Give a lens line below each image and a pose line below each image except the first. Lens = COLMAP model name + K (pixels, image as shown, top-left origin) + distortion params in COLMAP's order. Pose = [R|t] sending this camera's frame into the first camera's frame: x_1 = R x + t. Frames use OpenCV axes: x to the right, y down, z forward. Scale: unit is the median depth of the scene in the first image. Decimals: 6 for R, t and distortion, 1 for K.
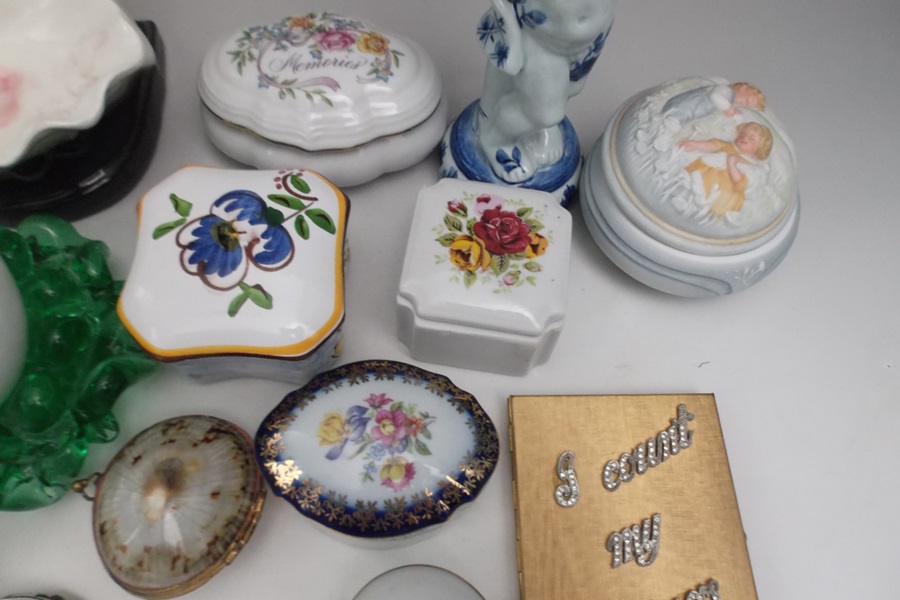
lens RADIAL K [[651.0, 0, 449.9], [0, 651.0, 294.6], [0, 0, 1]] dist [-0.002153, 0.005593]
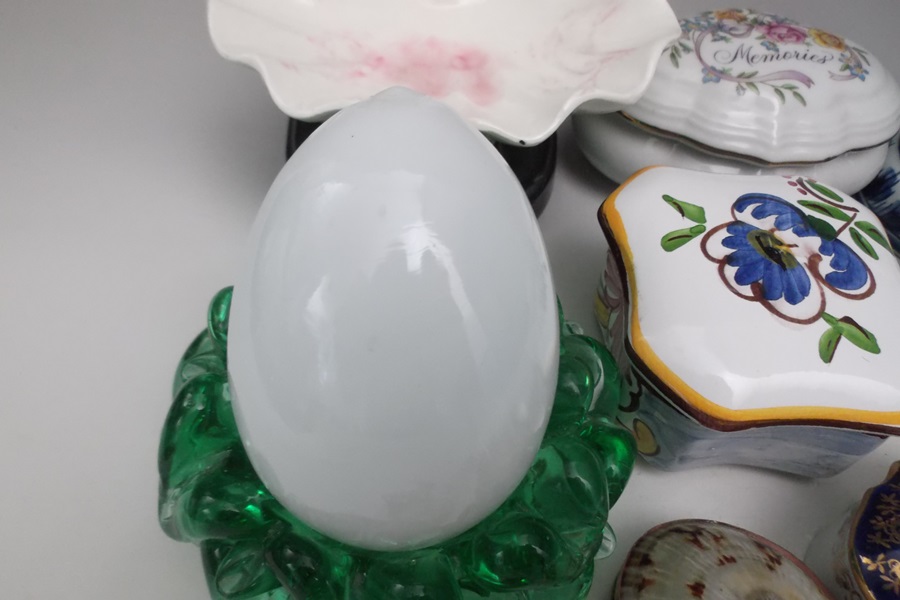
lens RADIAL K [[651.0, 0, 450.8], [0, 651.0, 297.9], [0, 0, 1]] dist [-0.002153, 0.005593]
pose [[0.999570, 0.026234, -0.013104, -0.638837], [-0.028108, 0.984505, -0.173089, 0.085116], [0.008360, 0.173383, 0.984819, 0.309106]]
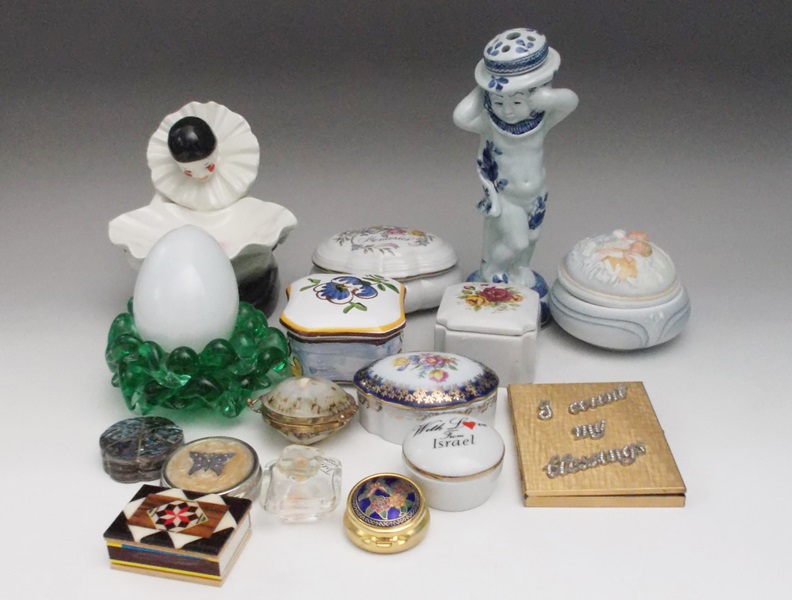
lens RADIAL K [[940.9, 0, 375.3], [0, 940.9, 290.8], [0, 0, 1]] dist [-0.018095, 0.000000]
pose [[0.995152, -0.039621, -0.090013, -0.012243], [-0.024564, 0.786110, -0.617598, 1.446026], [0.095229, 0.616815, 0.781326, -0.972188]]
